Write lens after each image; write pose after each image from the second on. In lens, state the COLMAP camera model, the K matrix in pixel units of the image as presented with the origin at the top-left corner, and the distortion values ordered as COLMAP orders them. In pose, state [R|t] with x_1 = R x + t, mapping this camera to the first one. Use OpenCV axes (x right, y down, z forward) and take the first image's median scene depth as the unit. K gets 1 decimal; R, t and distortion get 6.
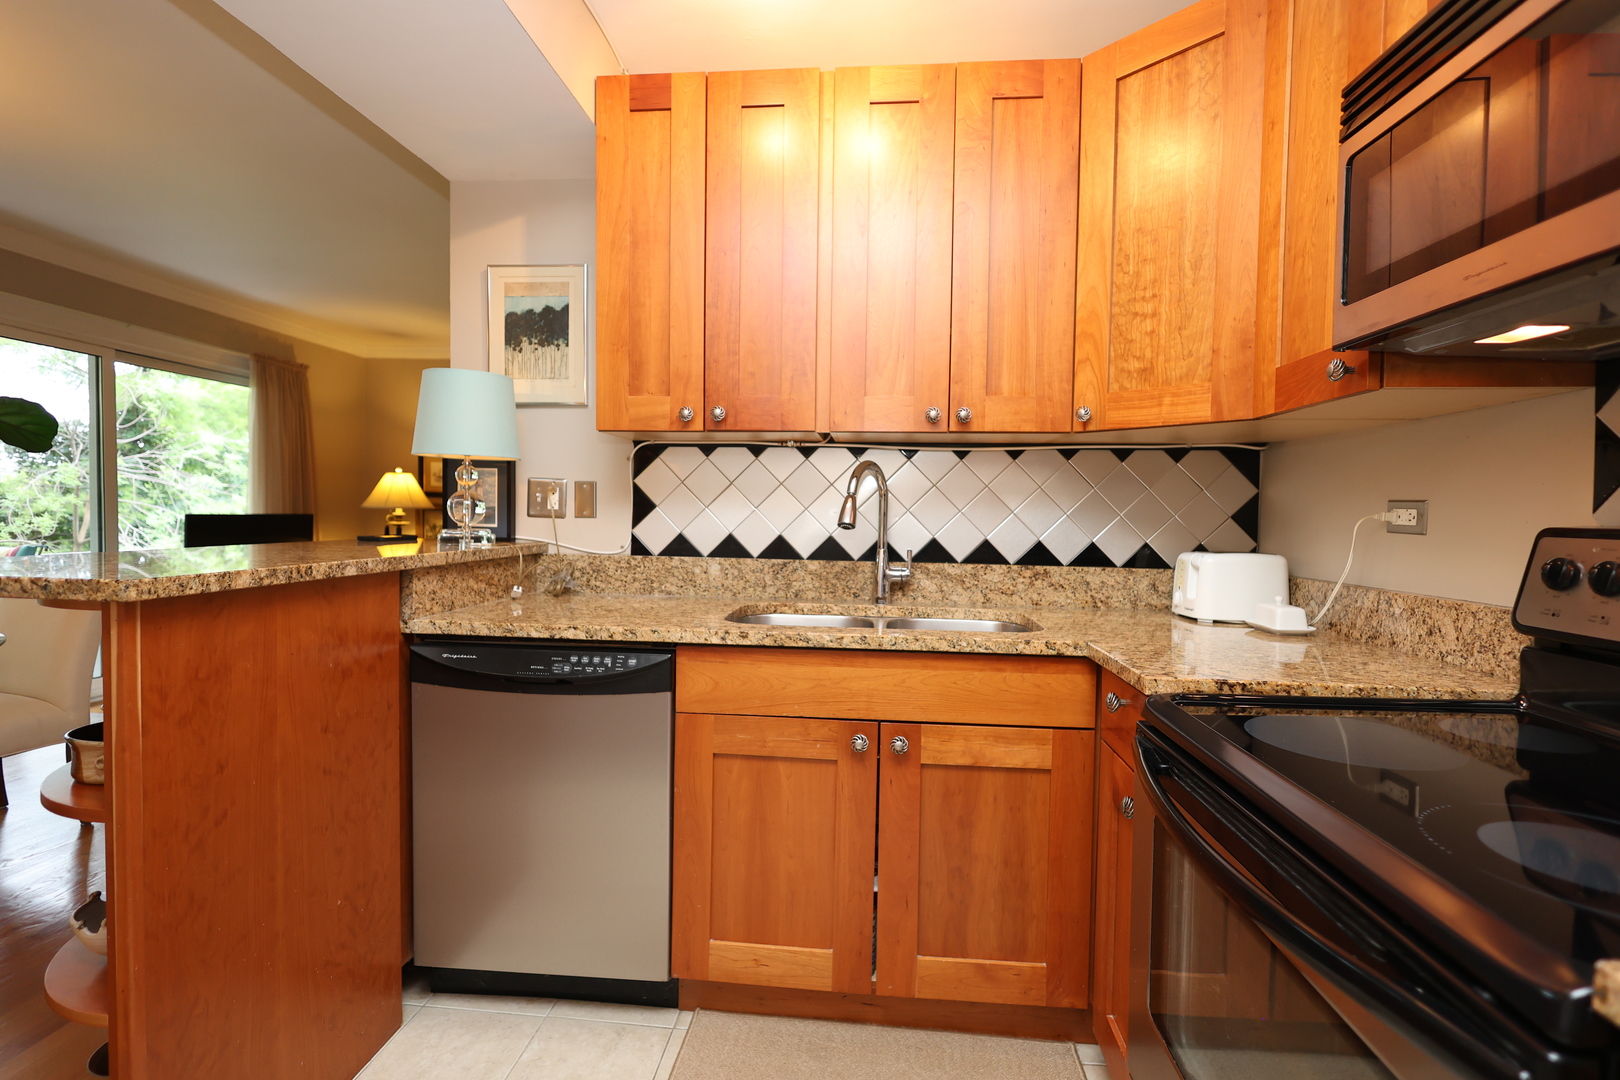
lens RADIAL K [[746.6, 0, 812.5], [0, 746.6, 534.3], [0, 0, 1]] dist [-0.003856, 0.002489]
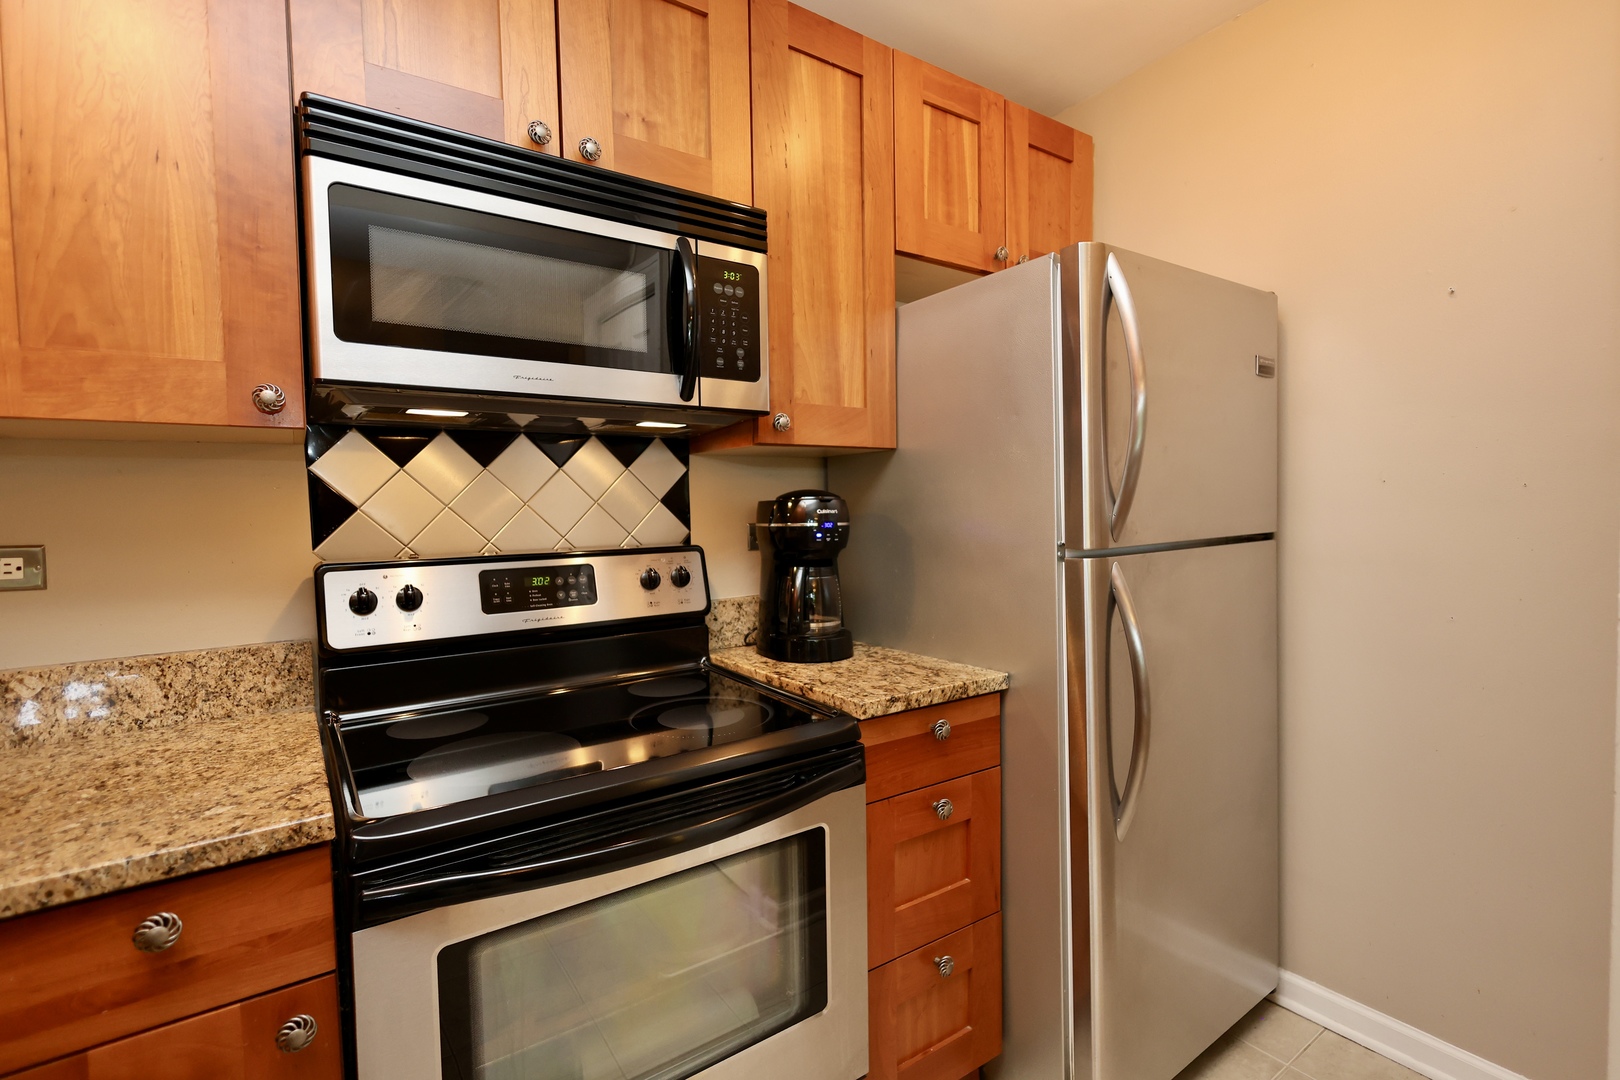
lens RADIAL K [[746.6, 0, 815.1], [0, 746.6, 541.7], [0, 0, 1]] dist [-0.003856, 0.002489]
pose [[-0.648213, -0.034240, 0.760689, -0.267281], [0.036939, 0.996398, 0.076327, -0.071470], [-0.760563, 0.077575, -0.644614, 0.806386]]
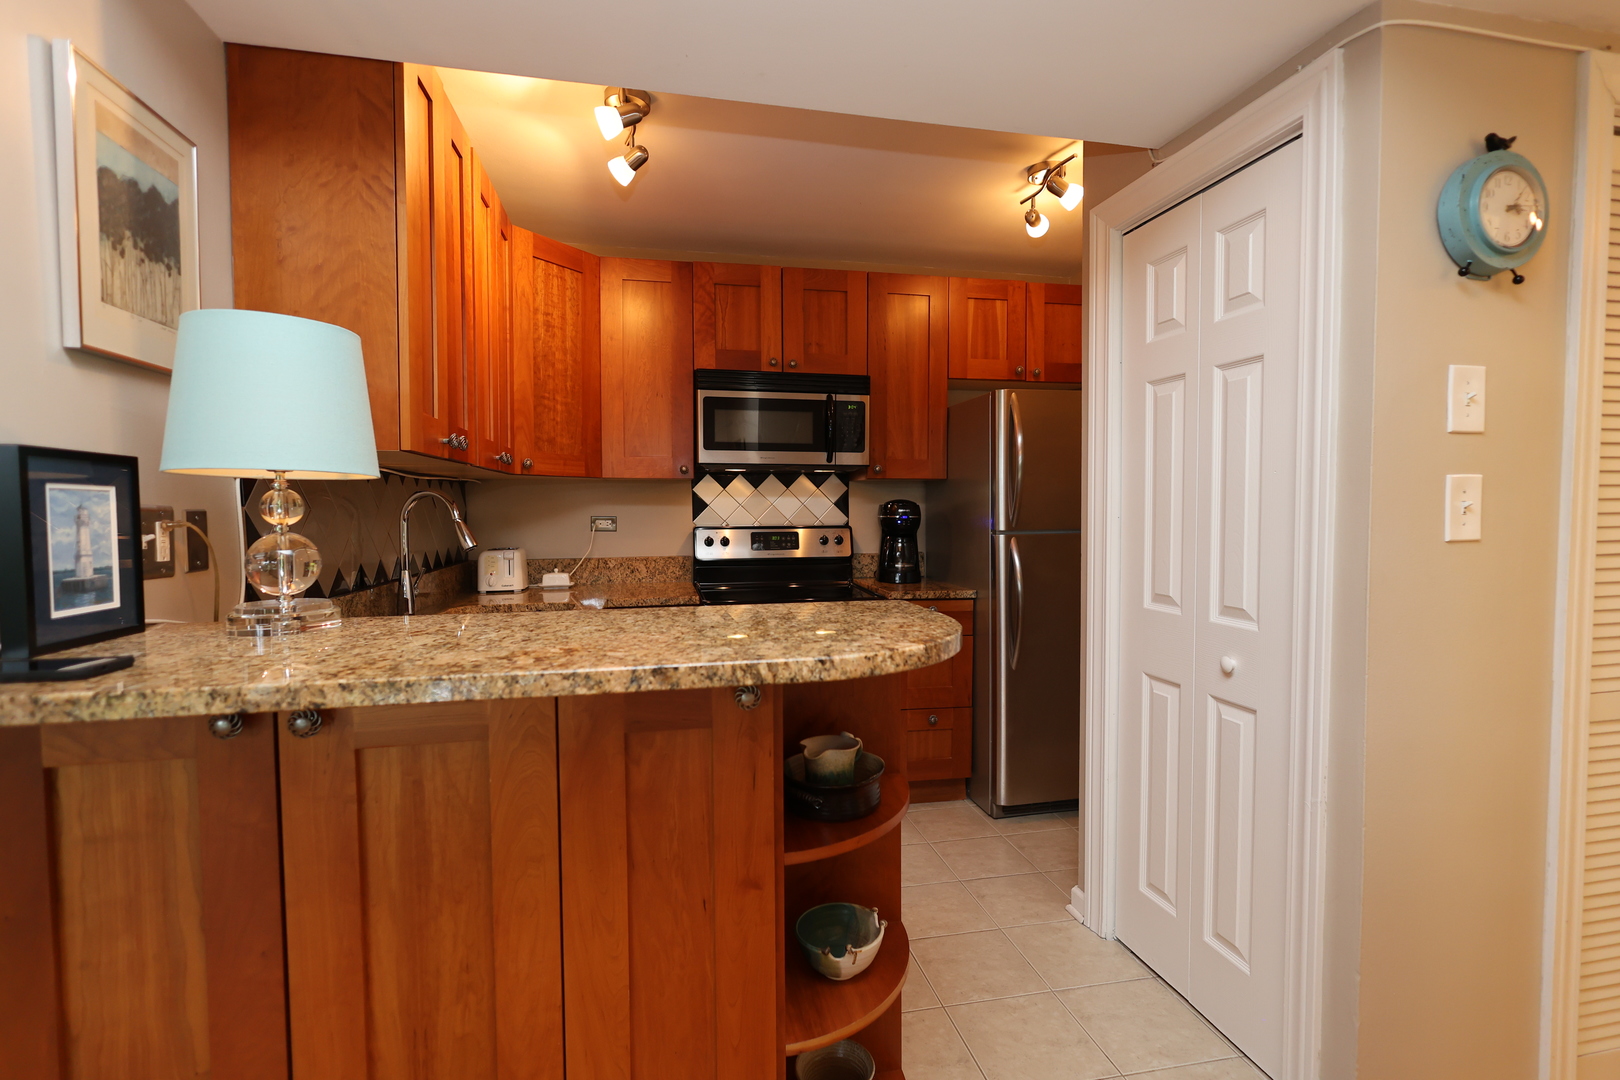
lens RADIAL K [[746.6, 0, 809.0], [0, 746.6, 539.0], [0, 0, 1]] dist [-0.003856, 0.002489]
pose [[-0.284708, -0.055439, 0.957010, -1.416487], [0.030447, 0.997300, 0.066831, -0.101858], [-0.958131, 0.048165, -0.282251, 0.984070]]
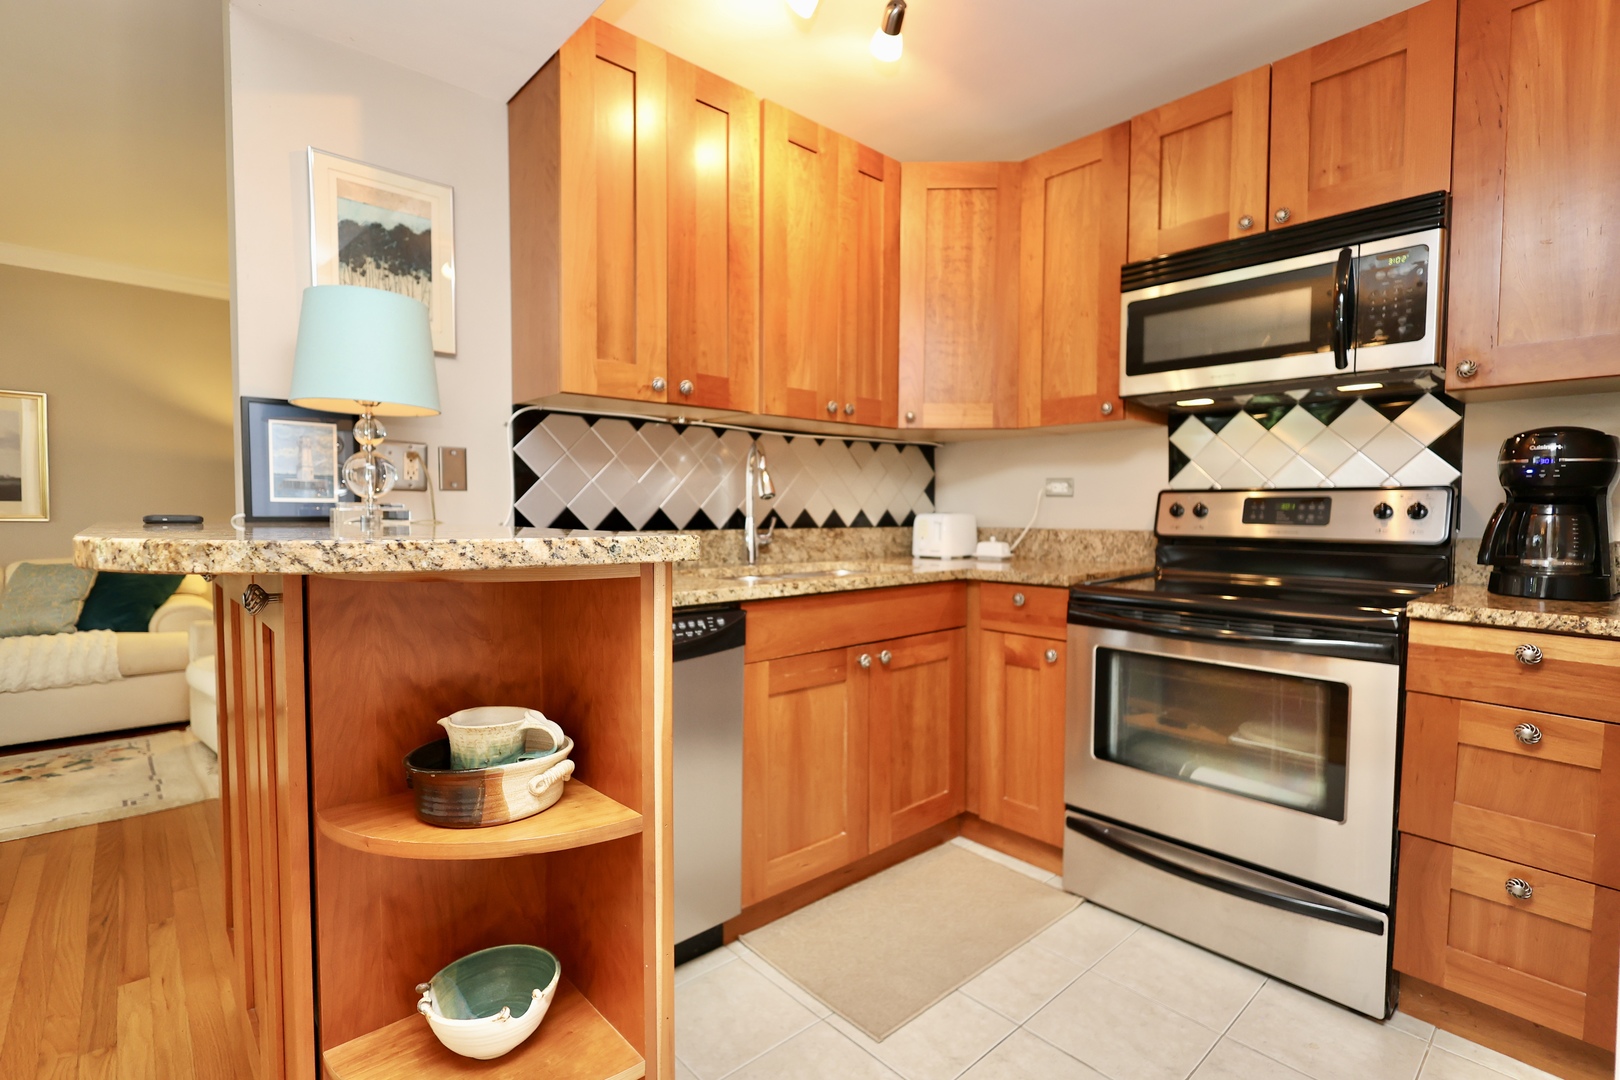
lens RADIAL K [[746.6, 0, 809.7], [0, 746.6, 537.7], [0, 0, 1]] dist [-0.003856, 0.002489]
pose [[0.679918, -0.041915, 0.732089, -0.910415], [0.030760, 0.999117, 0.028635, 0.026603], [-0.732642, 0.003049, 0.680607, 0.191222]]
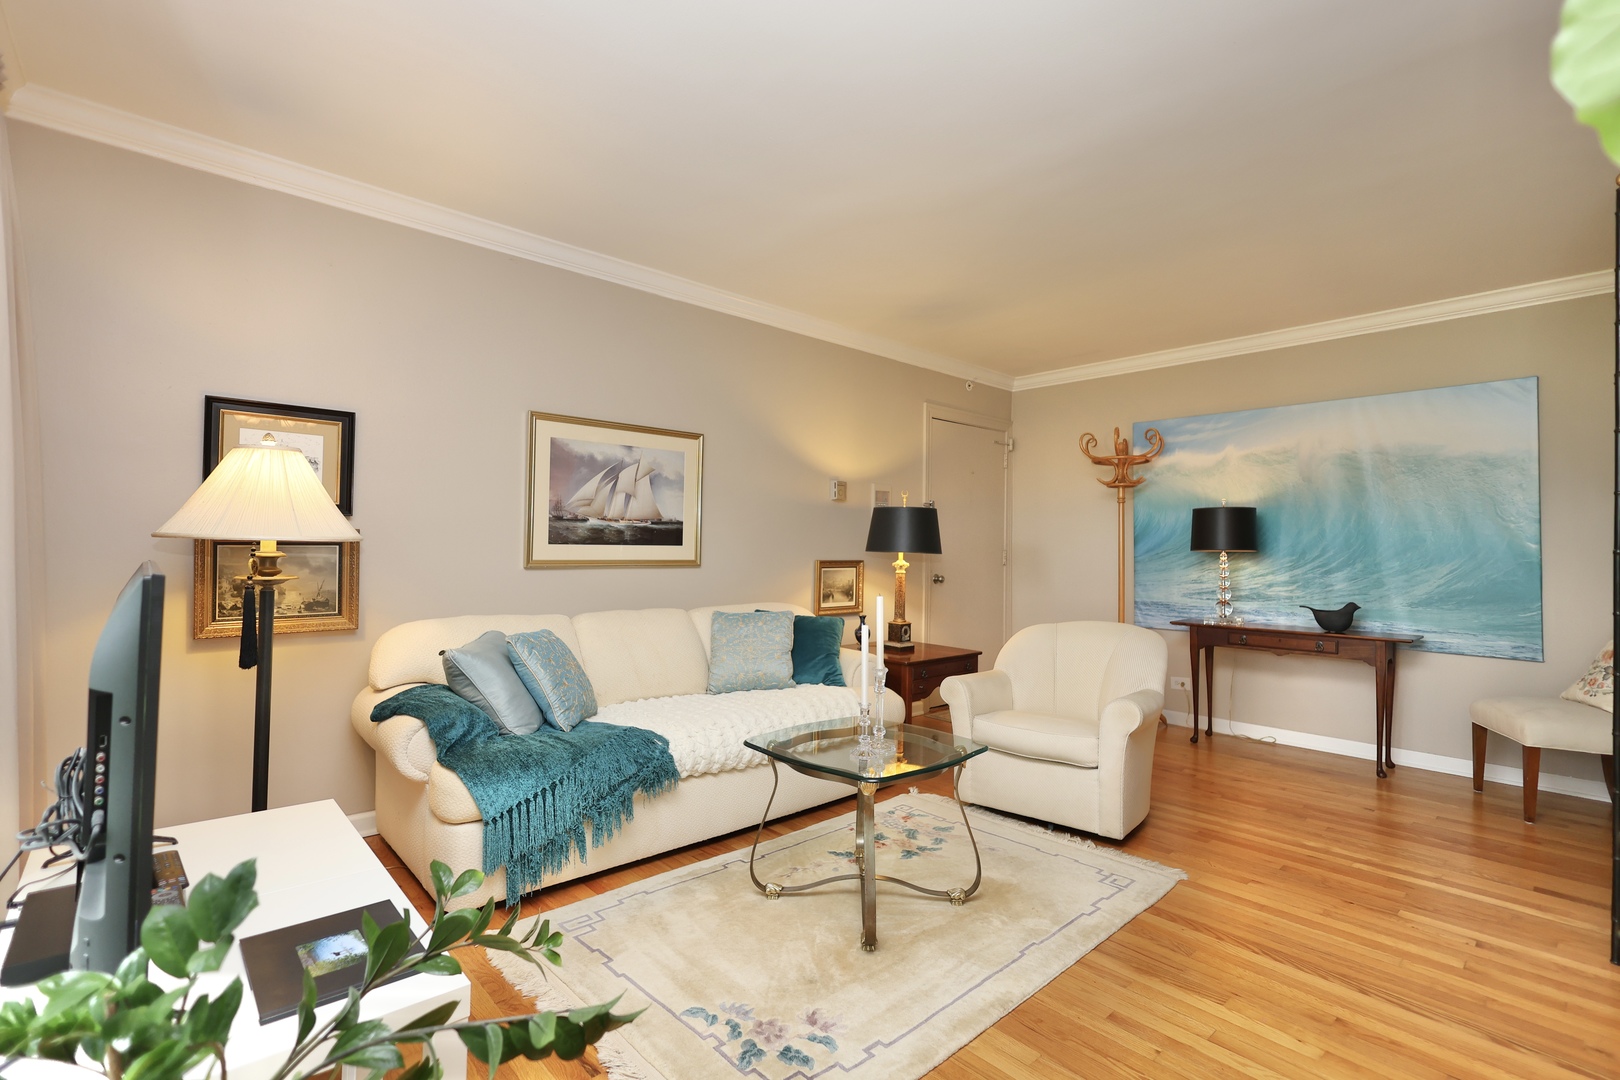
lens RADIAL K [[746.6, 0, 818.5], [0, 746.6, 534.8], [0, 0, 1]] dist [-0.003856, 0.002489]
pose [[0.682124, -0.003357, 0.731229, -2.296472], [0.028353, 0.999359, -0.021861, -0.074686], [-0.730687, 0.035645, 0.681782, 1.871289]]
